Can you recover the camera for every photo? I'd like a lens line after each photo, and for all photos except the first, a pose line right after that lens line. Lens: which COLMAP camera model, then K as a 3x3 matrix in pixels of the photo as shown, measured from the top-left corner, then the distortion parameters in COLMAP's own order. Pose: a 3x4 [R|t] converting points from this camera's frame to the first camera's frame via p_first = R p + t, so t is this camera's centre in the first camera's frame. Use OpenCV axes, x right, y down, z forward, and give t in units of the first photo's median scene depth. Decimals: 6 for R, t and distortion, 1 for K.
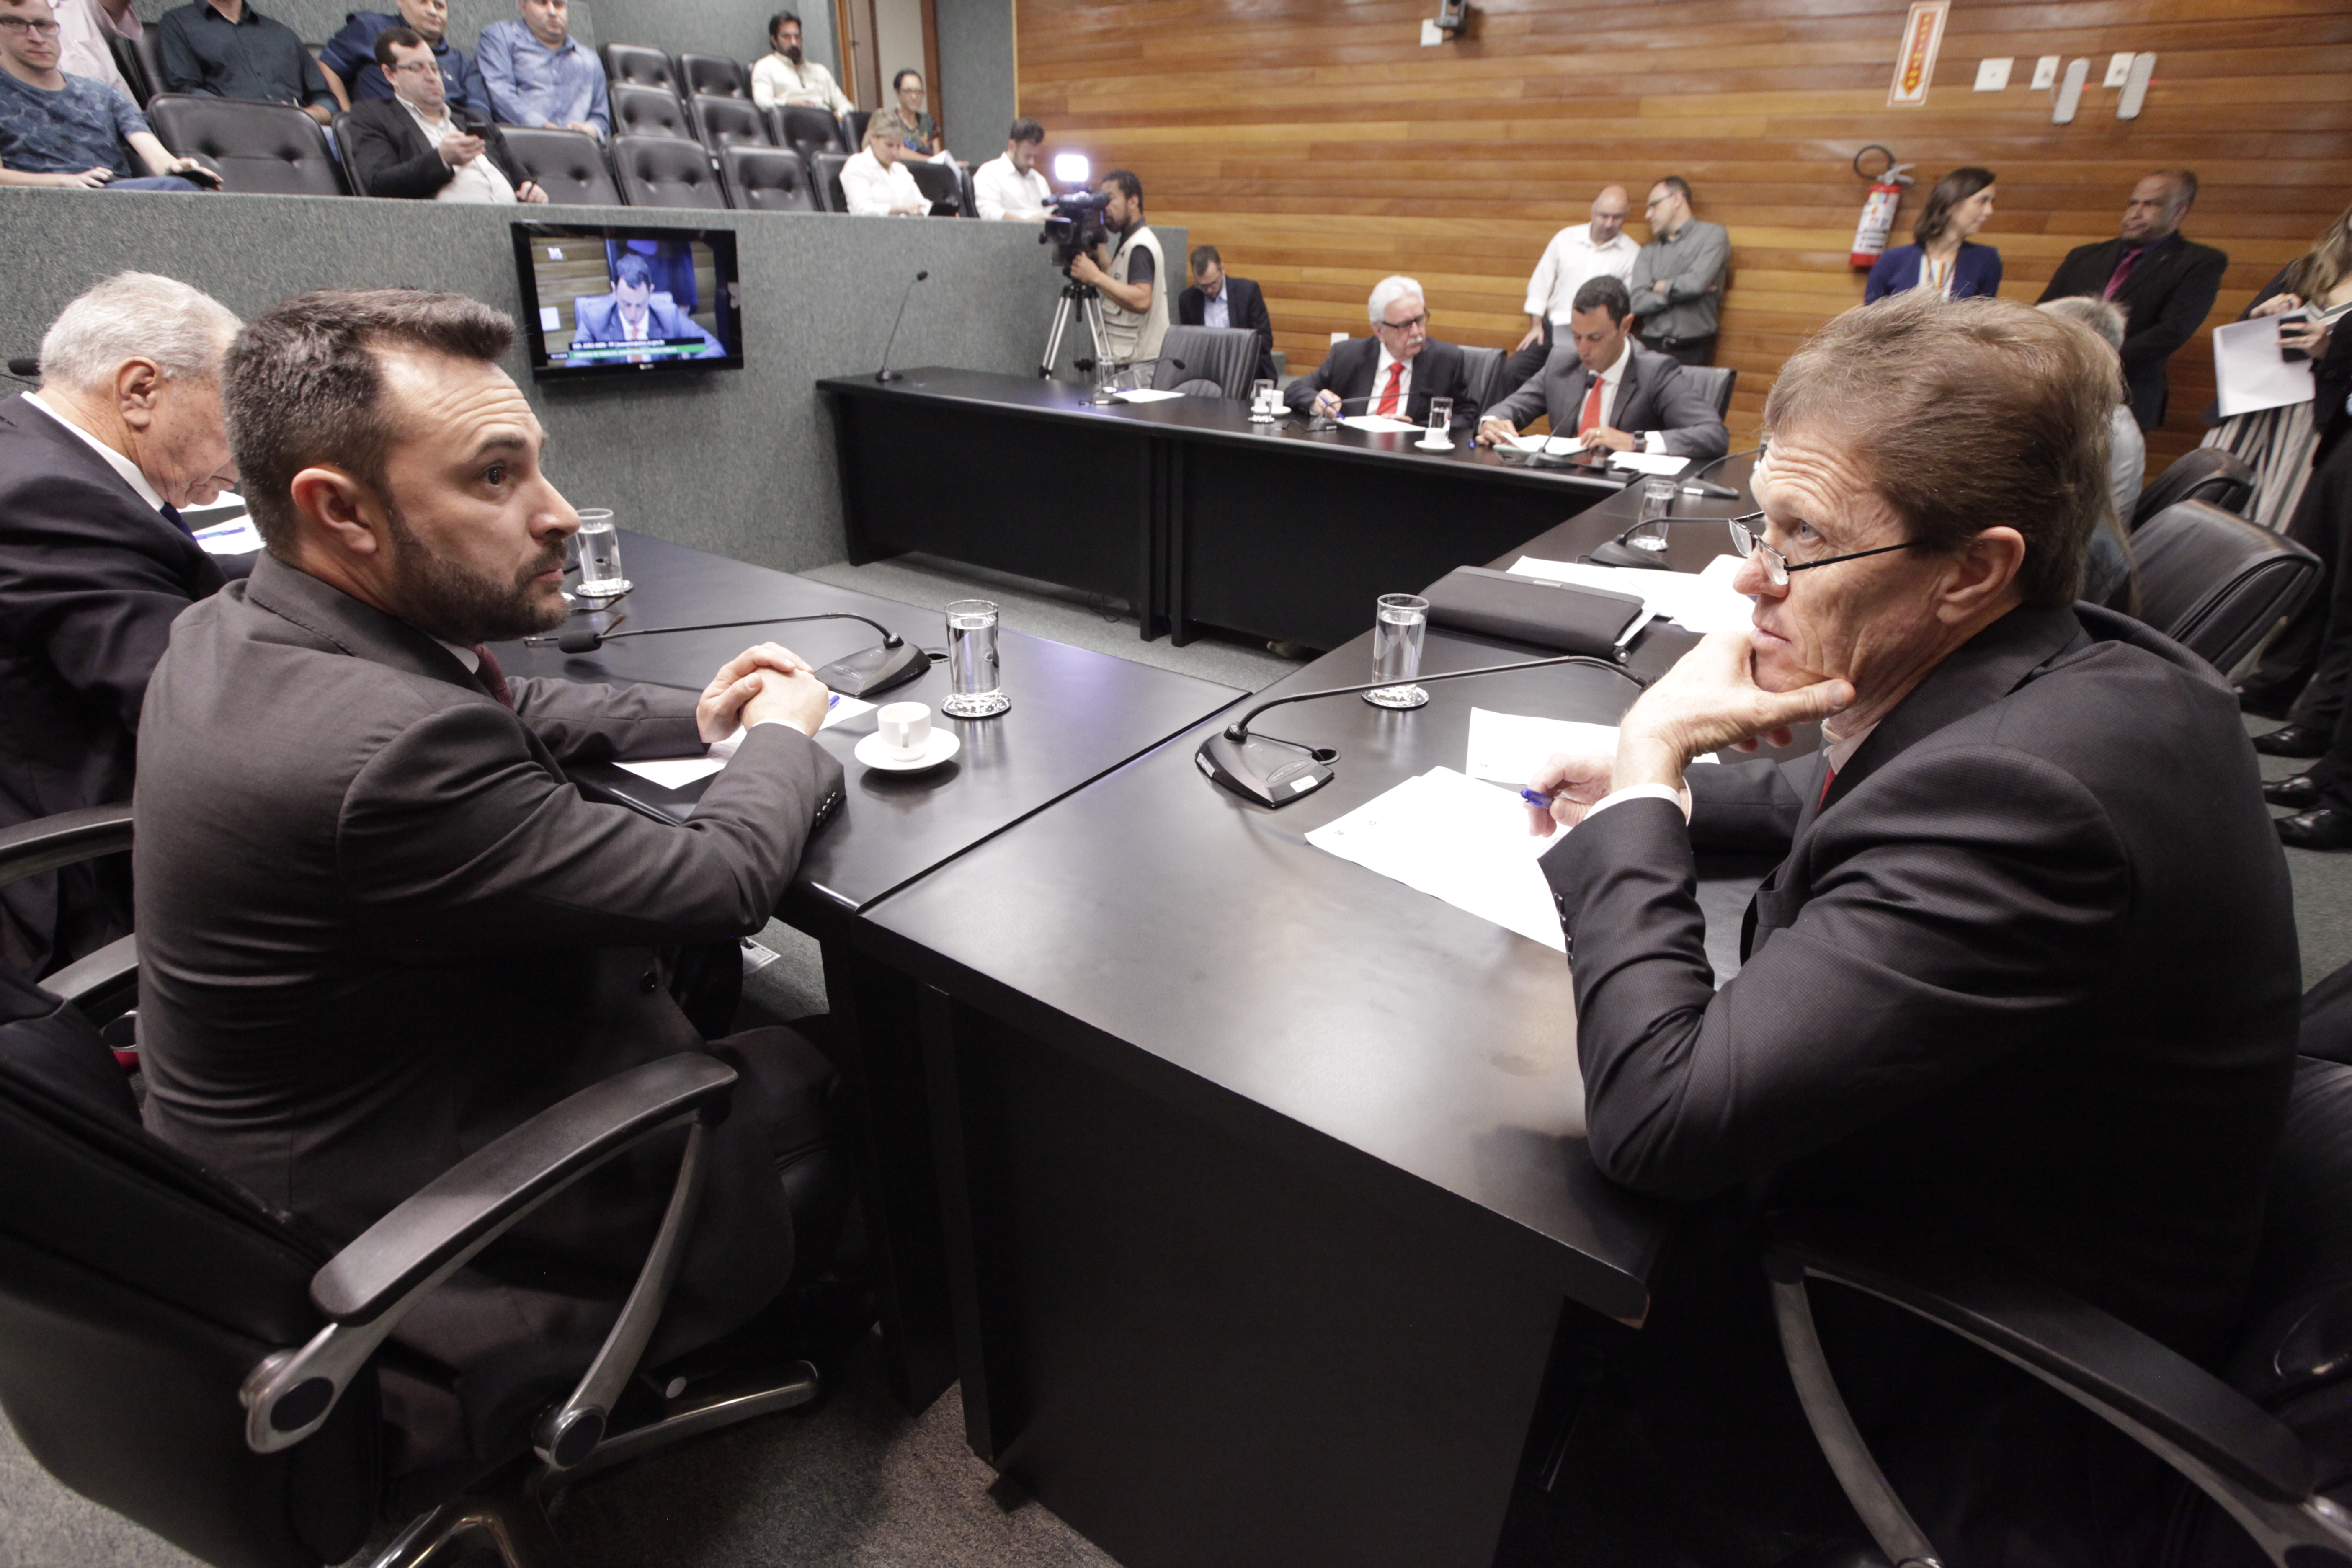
lens RADIAL K [[1087.1, 0, 1176.0], [0, 1087.1, 784.0], [0, 0, 1]] dist [-0.036887, 0.012132]
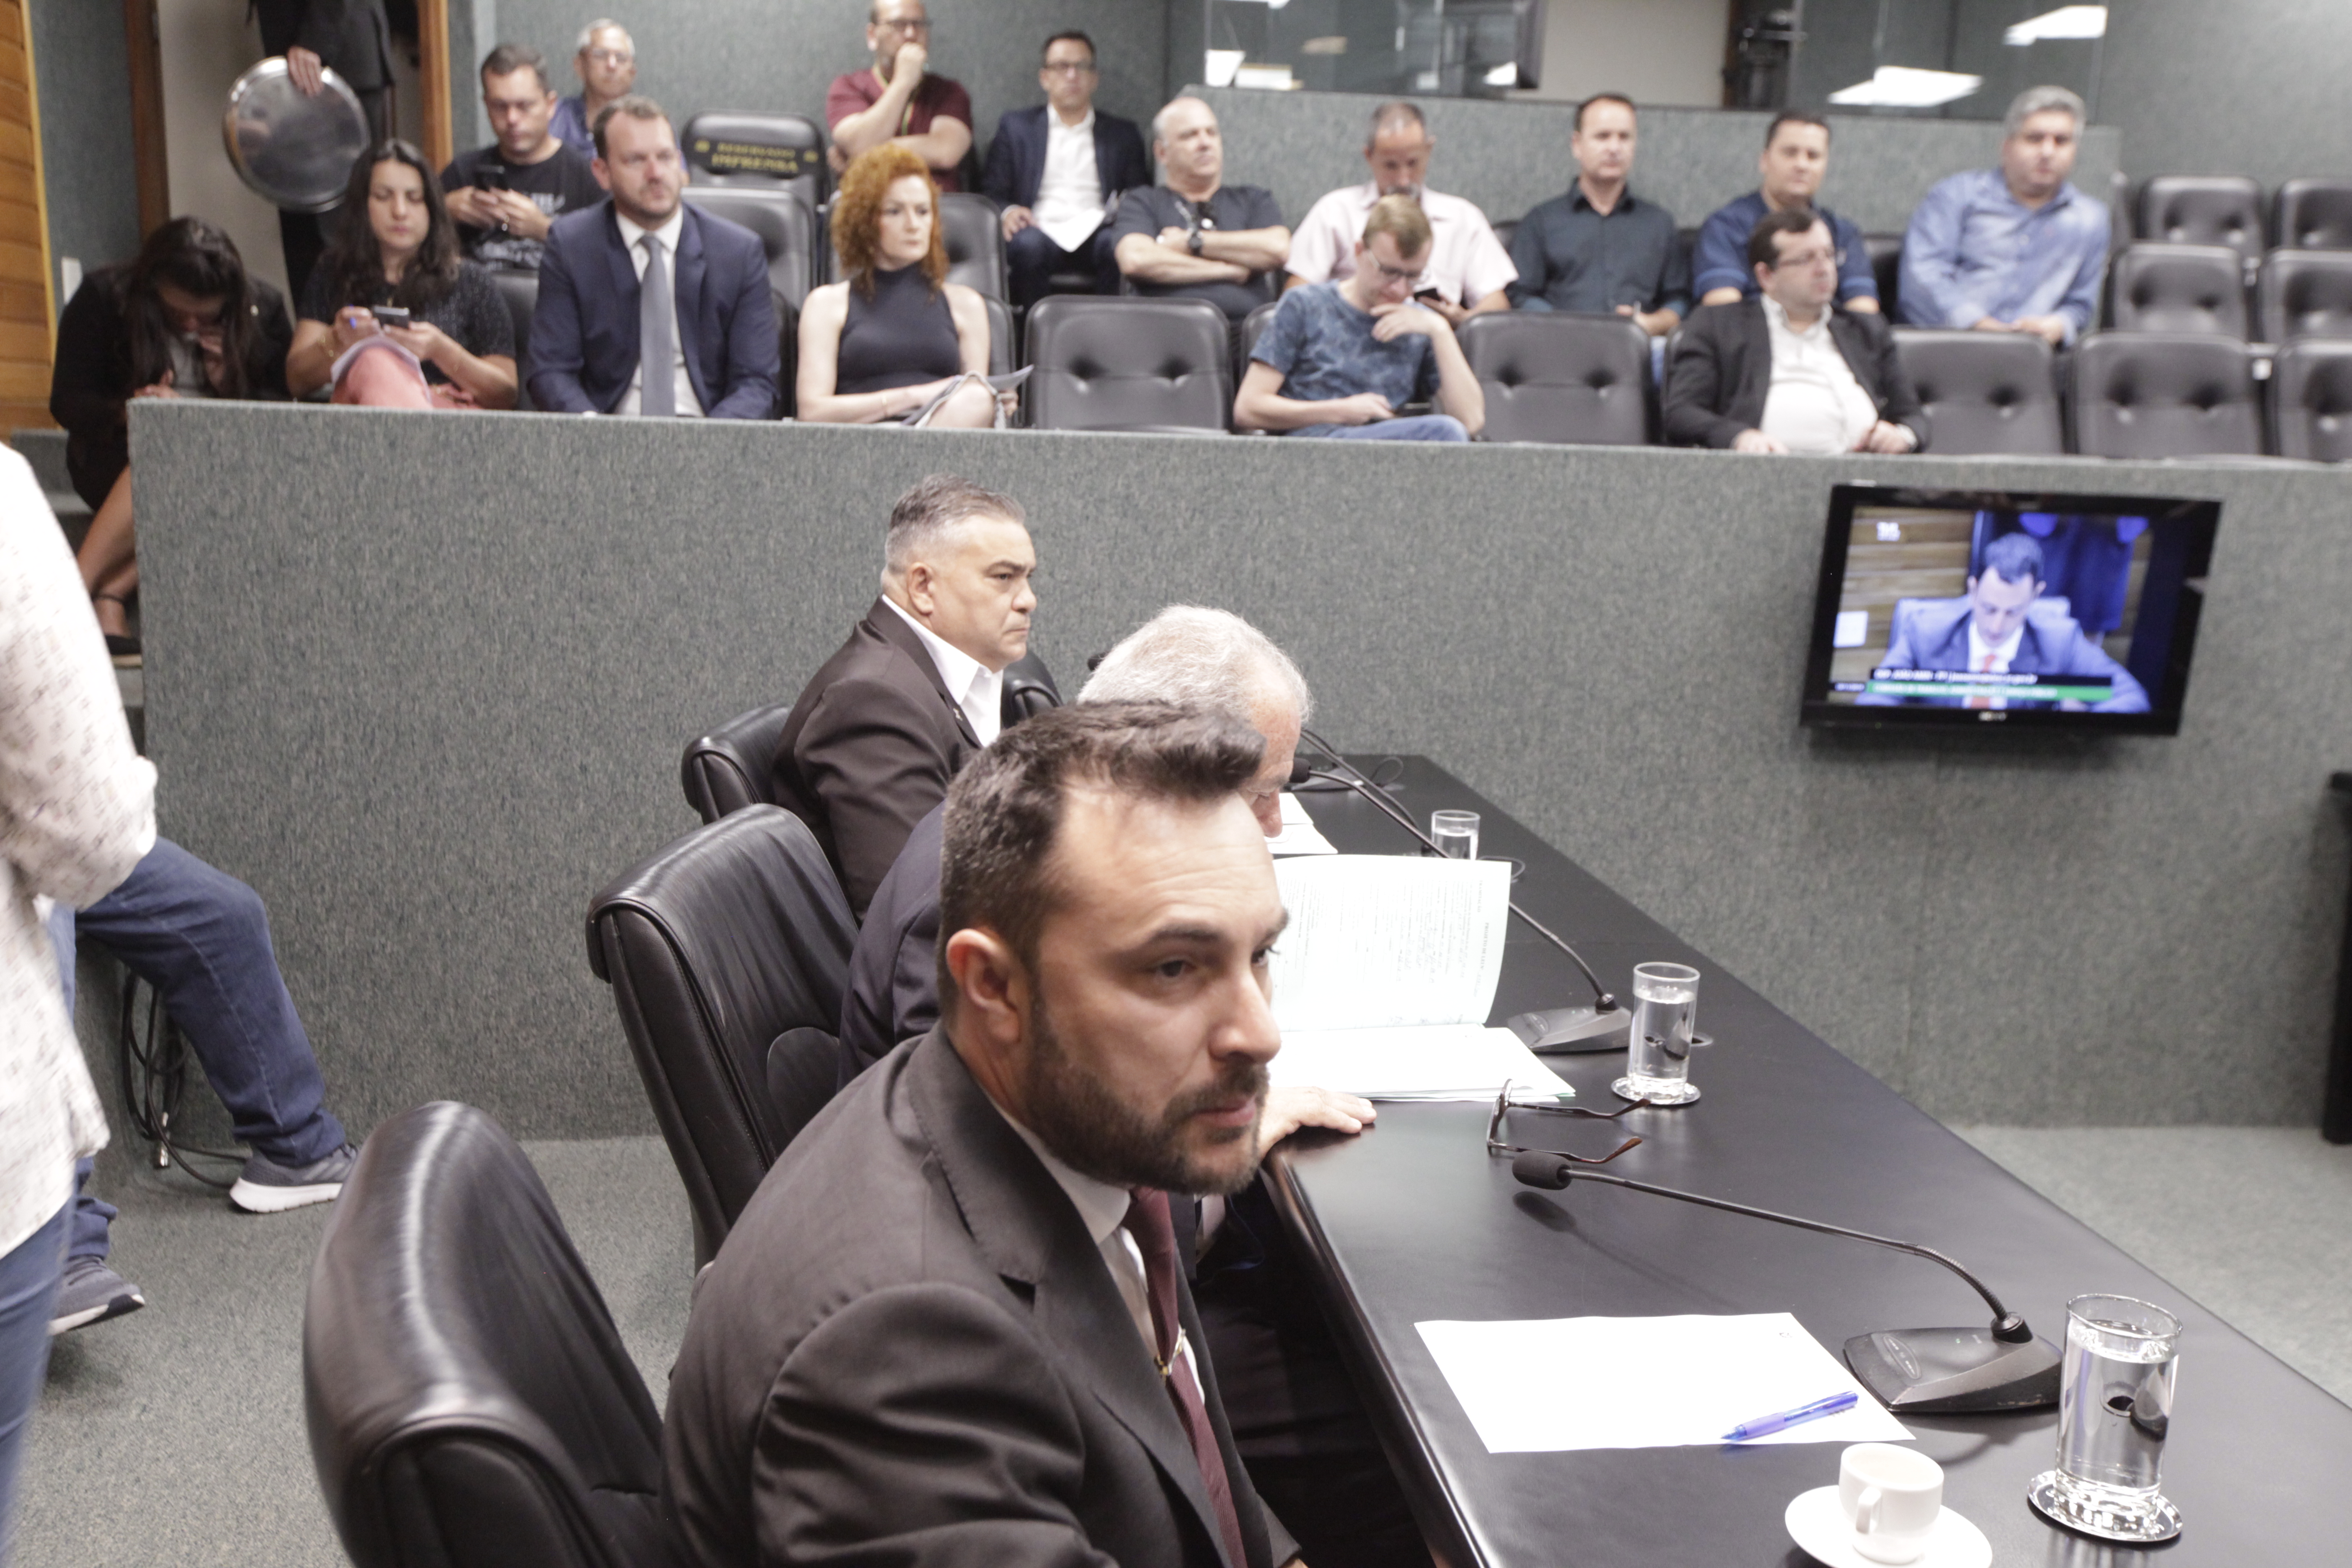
lens RADIAL K [[2170.0, 0, 1208.7], [0, 2170.0, 786.7], [0, 0, 1]] dist [-0.009106, 0.121608]
pose [[0.661038, 0.123310, -0.740151, 0.073302], [-0.349730, 0.923342, -0.158518, -0.023735], [0.663866, 0.363639, 0.653489, -0.009195]]
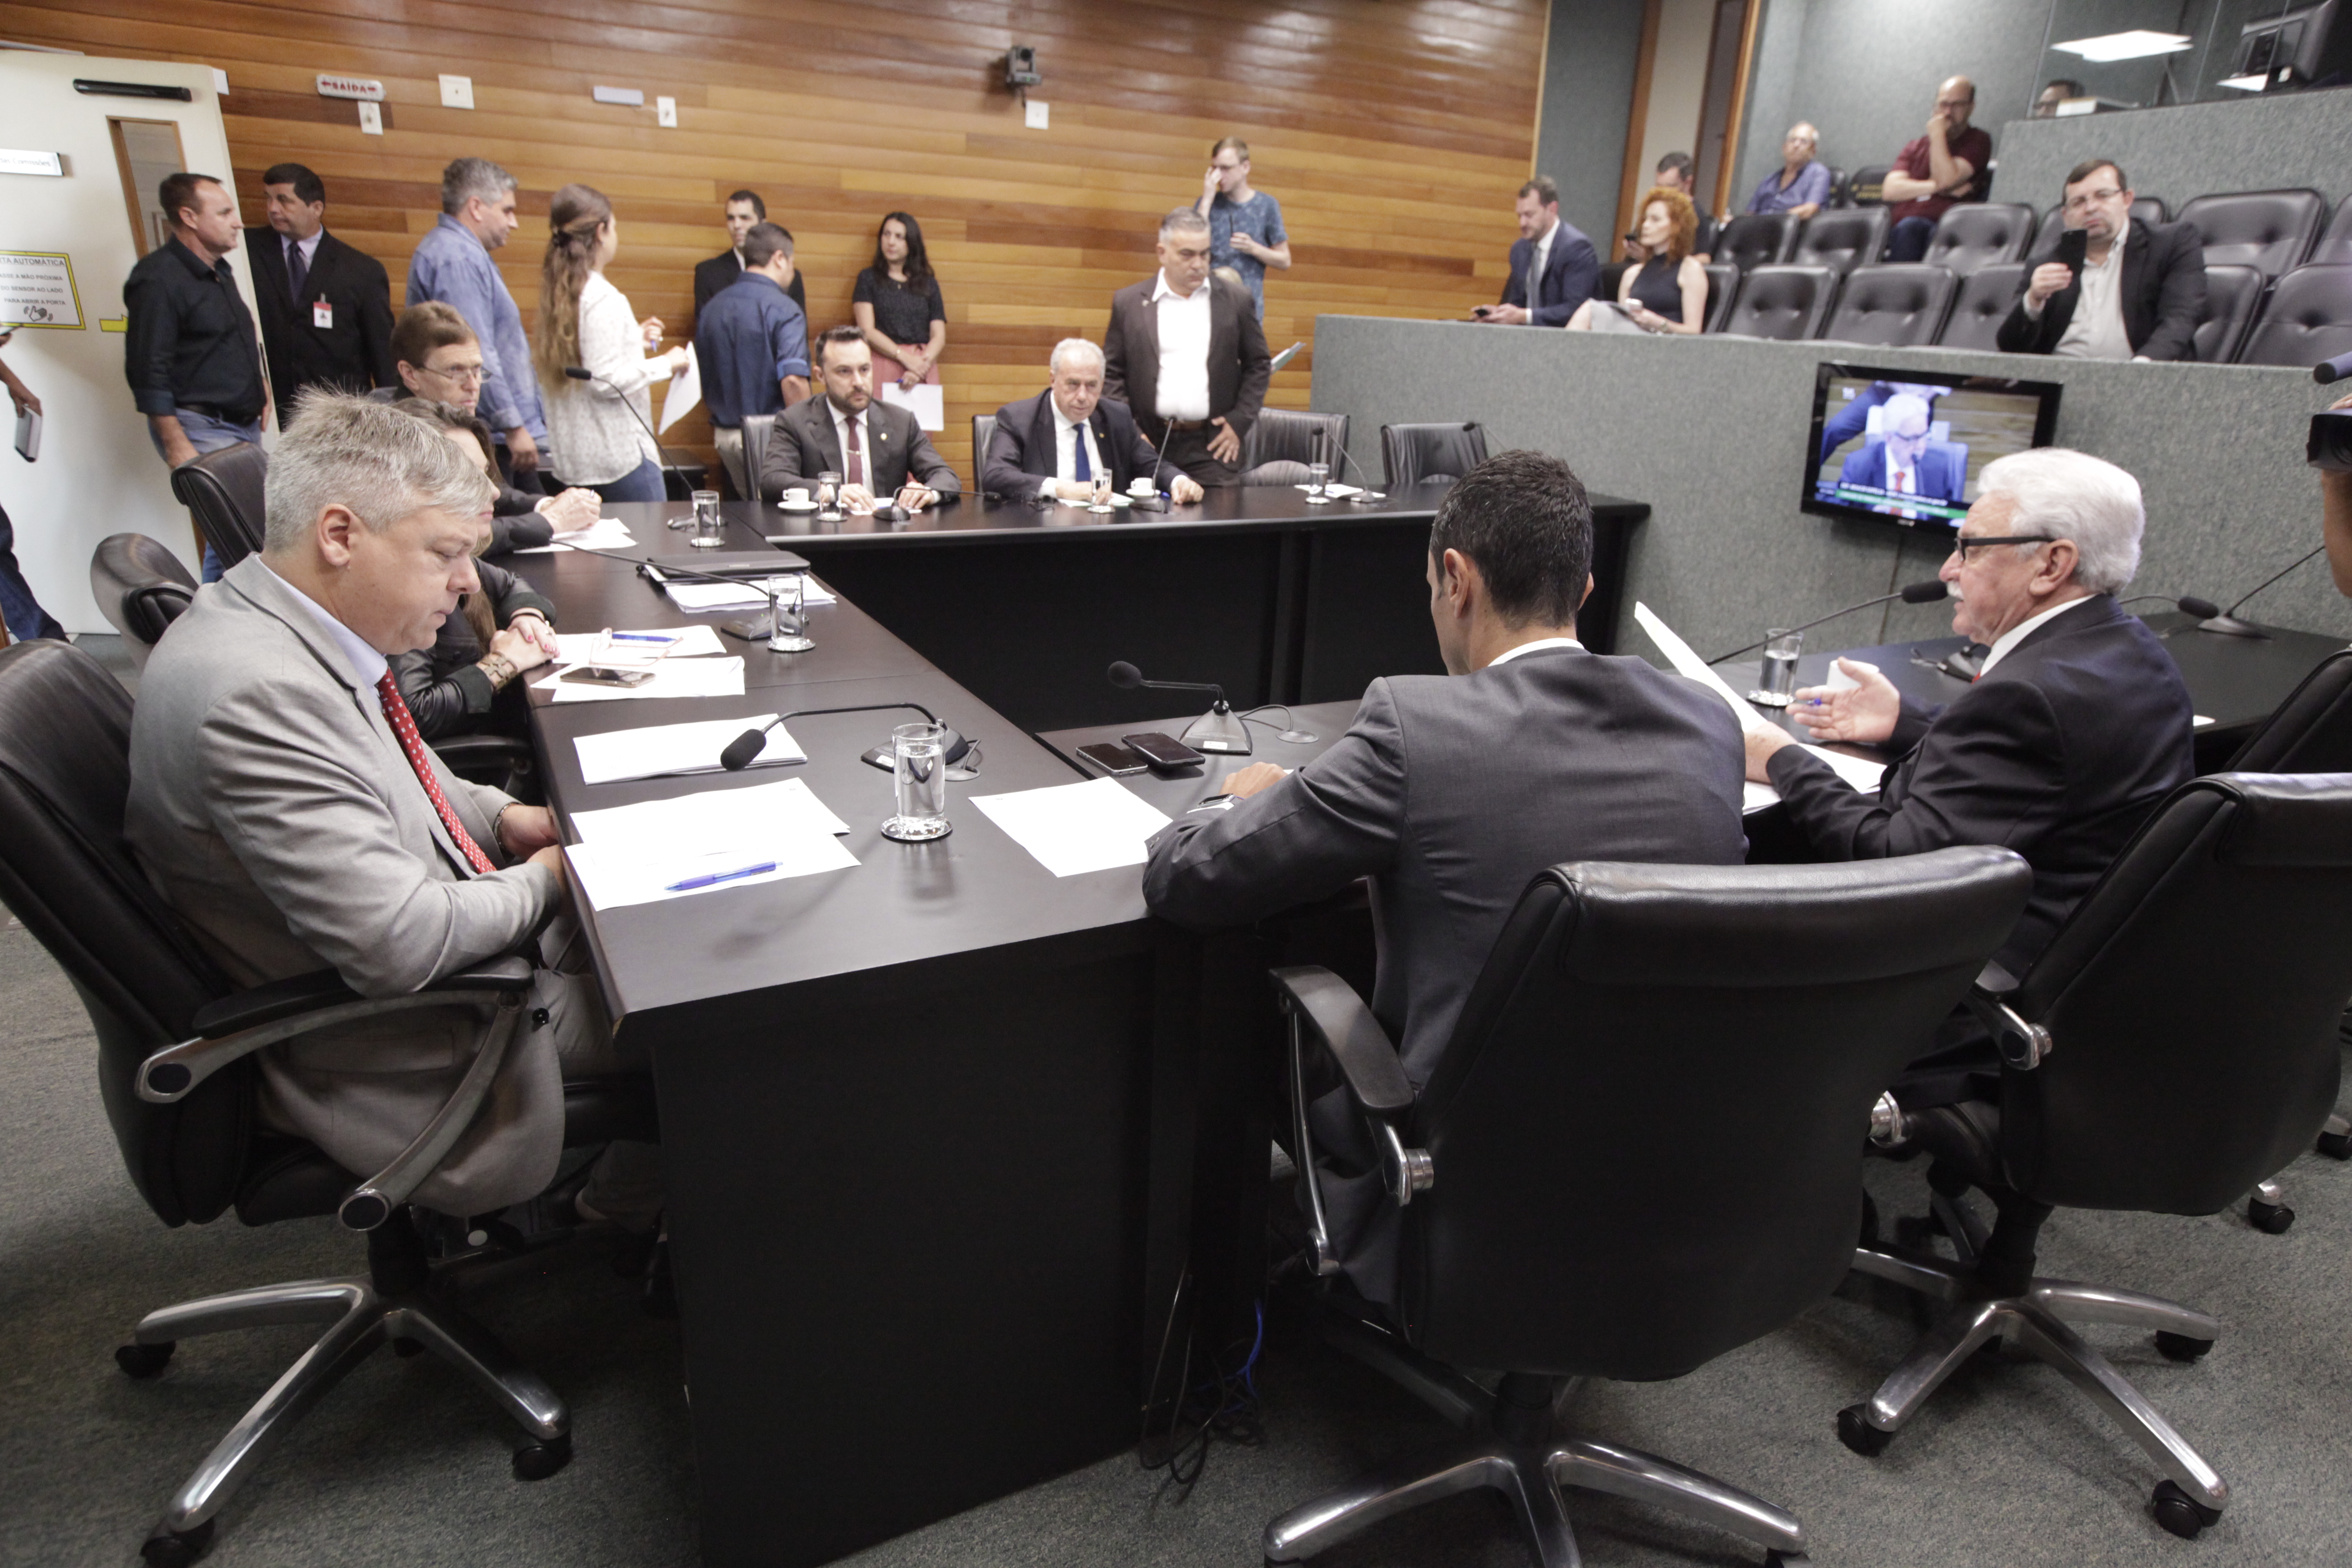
lens RADIAL K [[1450.0, 0, 1224.3], [0, 1450.0, 790.3], [0, 0, 1]] dist [-0.010344, 0.039285]
pose [[-0.445506, 0.236484, -0.863481, 0.702755], [-0.461282, 0.765975, 0.447774, -0.420092], [0.767296, 0.597794, -0.232161, 0.831117]]
